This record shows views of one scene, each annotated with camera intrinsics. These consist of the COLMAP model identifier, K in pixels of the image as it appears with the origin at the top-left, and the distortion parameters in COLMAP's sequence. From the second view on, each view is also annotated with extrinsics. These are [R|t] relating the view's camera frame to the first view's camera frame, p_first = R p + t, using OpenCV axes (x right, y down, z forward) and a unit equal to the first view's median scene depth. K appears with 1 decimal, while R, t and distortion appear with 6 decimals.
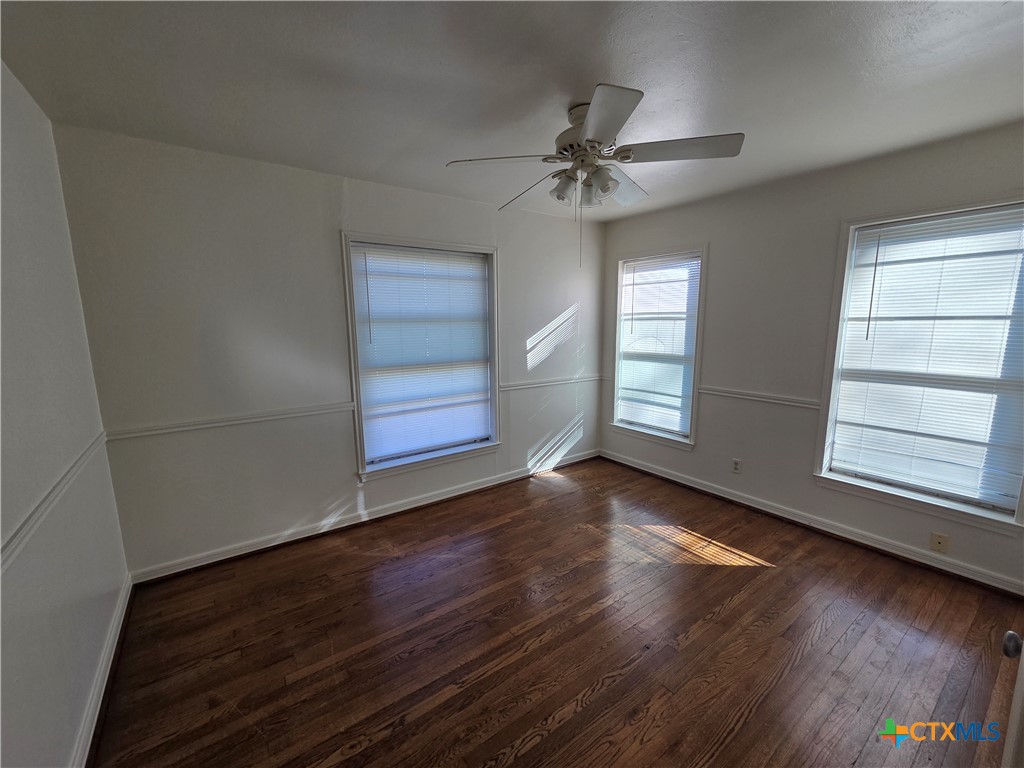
lens RADIAL K [[424.6, 0, 514.1], [0, 424.6, 388.6], [0, 0, 1]] dist [0.002194, -0.000029]
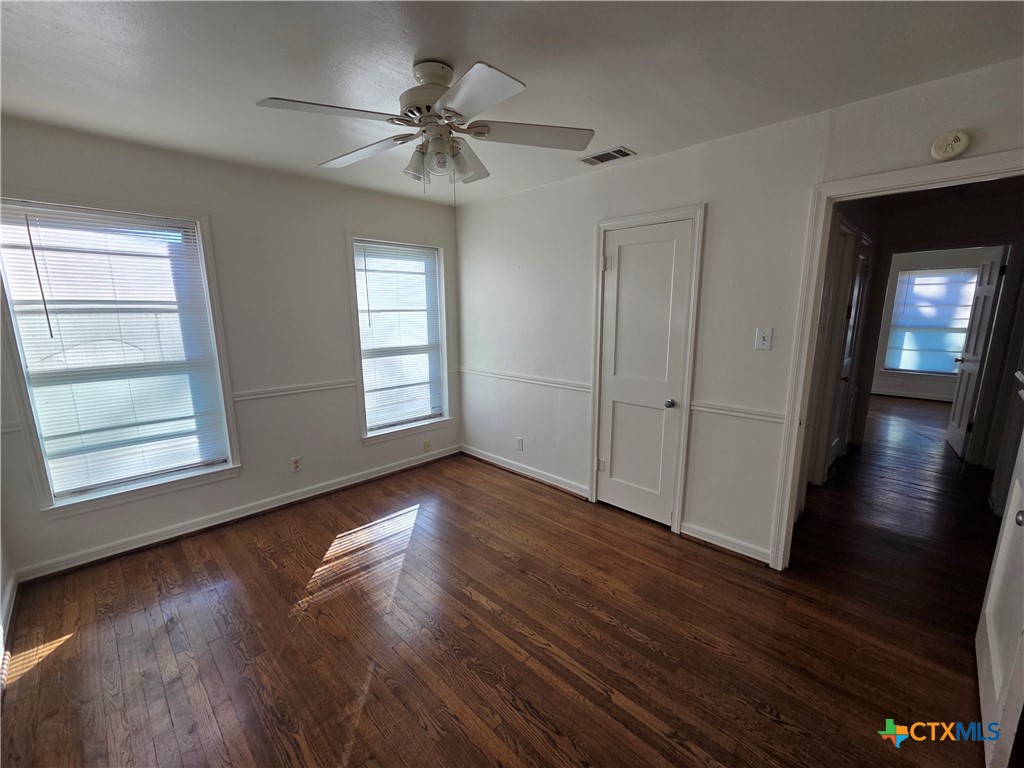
lens RADIAL K [[424.6, 0, 514.1], [0, 424.6, 388.6], [0, 0, 1]] dist [0.002194, -0.000029]
pose [[-0.151125, -0.176925, 0.972553, -0.553791], [0.161894, 0.966138, 0.200915, -0.117705], [-0.975167, 0.187814, -0.117365, 0.730250]]
